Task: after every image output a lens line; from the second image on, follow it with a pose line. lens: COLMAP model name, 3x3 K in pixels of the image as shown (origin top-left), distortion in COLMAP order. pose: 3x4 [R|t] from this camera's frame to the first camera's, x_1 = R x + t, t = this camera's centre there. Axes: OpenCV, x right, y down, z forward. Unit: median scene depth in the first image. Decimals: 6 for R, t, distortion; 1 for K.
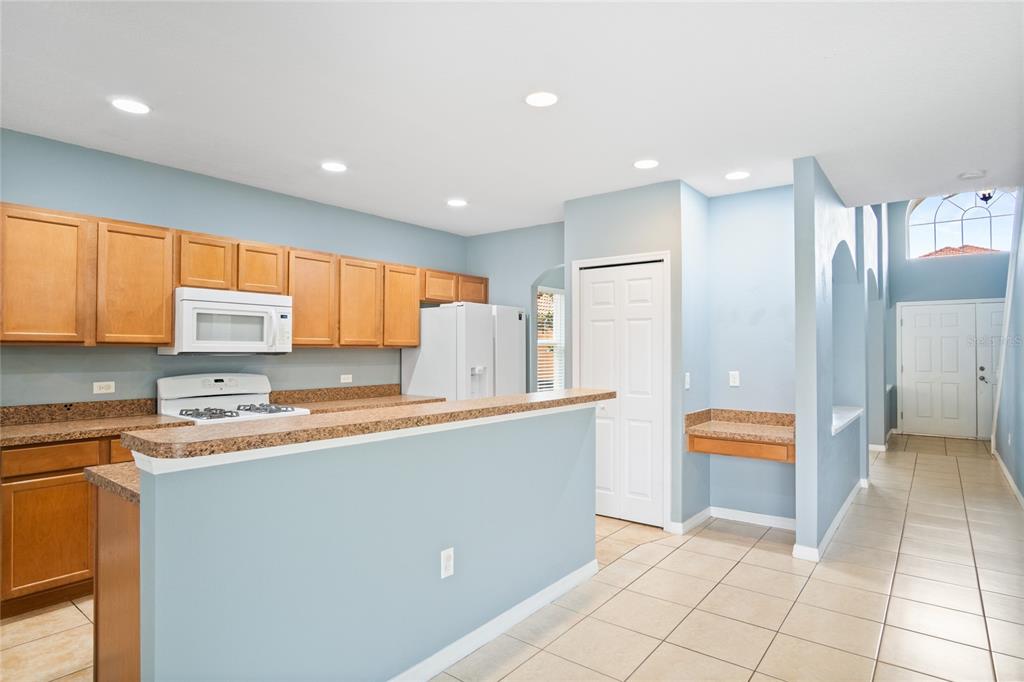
lens RADIAL K [[553.1, 0, 509.8], [0, 553.1, 341.3], [0, 0, 1]] dist [-0.029991, 0.002381]
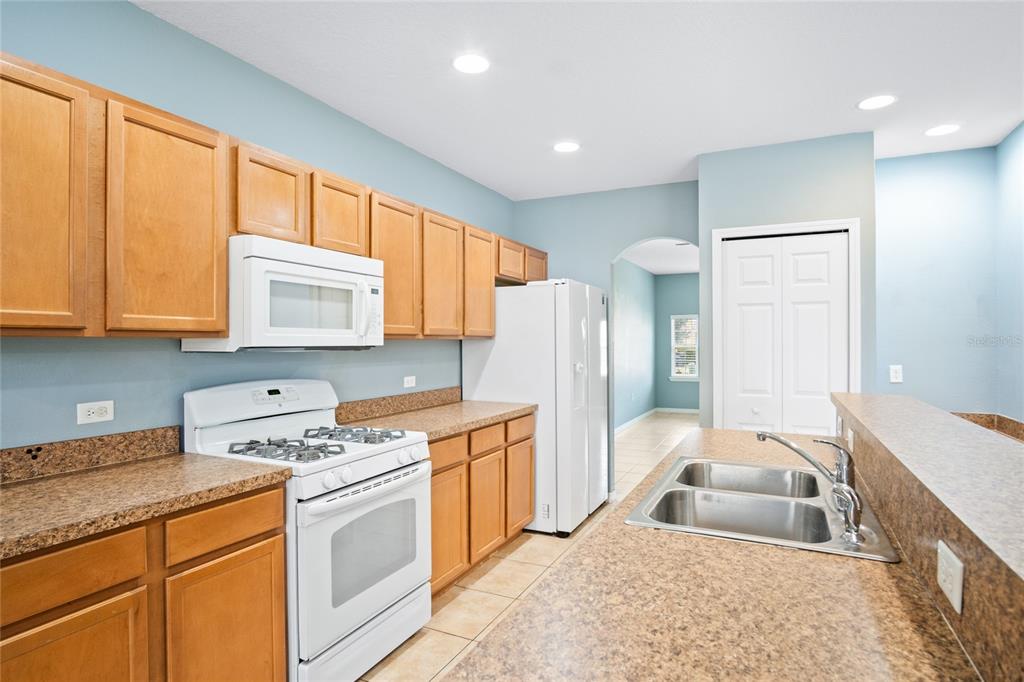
lens RADIAL K [[553.1, 0, 510.2], [0, 553.1, 340.8], [0, 0, 1]] dist [-0.029991, 0.002381]
pose [[0.977718, -0.003603, 0.209892, -0.394052], [0.000687, 0.999902, 0.013963, 0.004532], [-0.209922, -0.013508, 0.977625, 0.327753]]
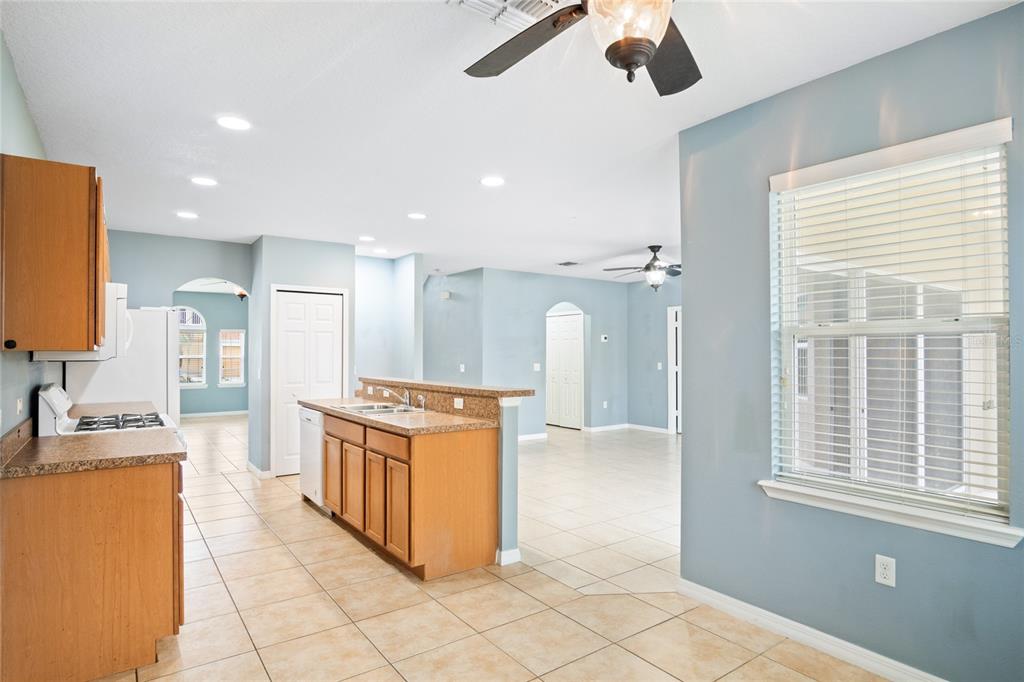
lens RADIAL K [[553.1, 0, 517.0], [0, 553.1, 345.0], [0, 0, 1]] dist [-0.029991, 0.002381]
pose [[0.269364, 0.011168, 0.962974, -1.113904], [-0.018672, 0.999805, -0.006373, -0.006622], [-0.962857, -0.016264, 0.269520, 0.122083]]
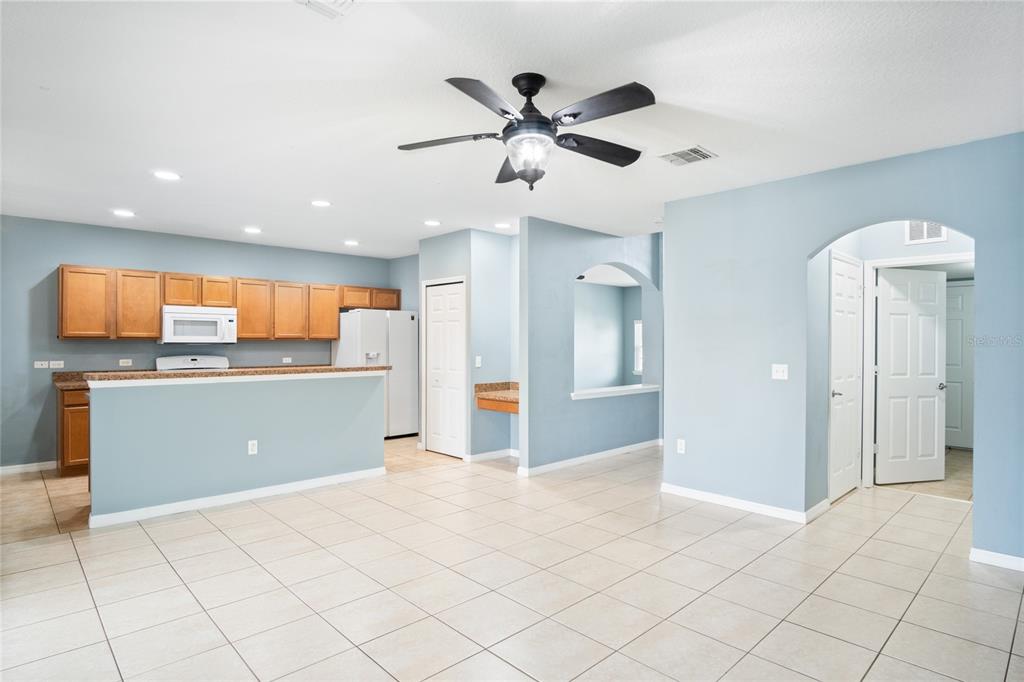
lens RADIAL K [[553.1, 0, 512.4], [0, 553.1, 340.9], [0, 0, 1]] dist [-0.029991, 0.002381]
pose [[0.989236, -0.000382, -0.146330, 0.658726], [0.002279, 0.999916, 0.012796, -0.004828], [0.146312, -0.012991, 0.989153, -0.492747]]
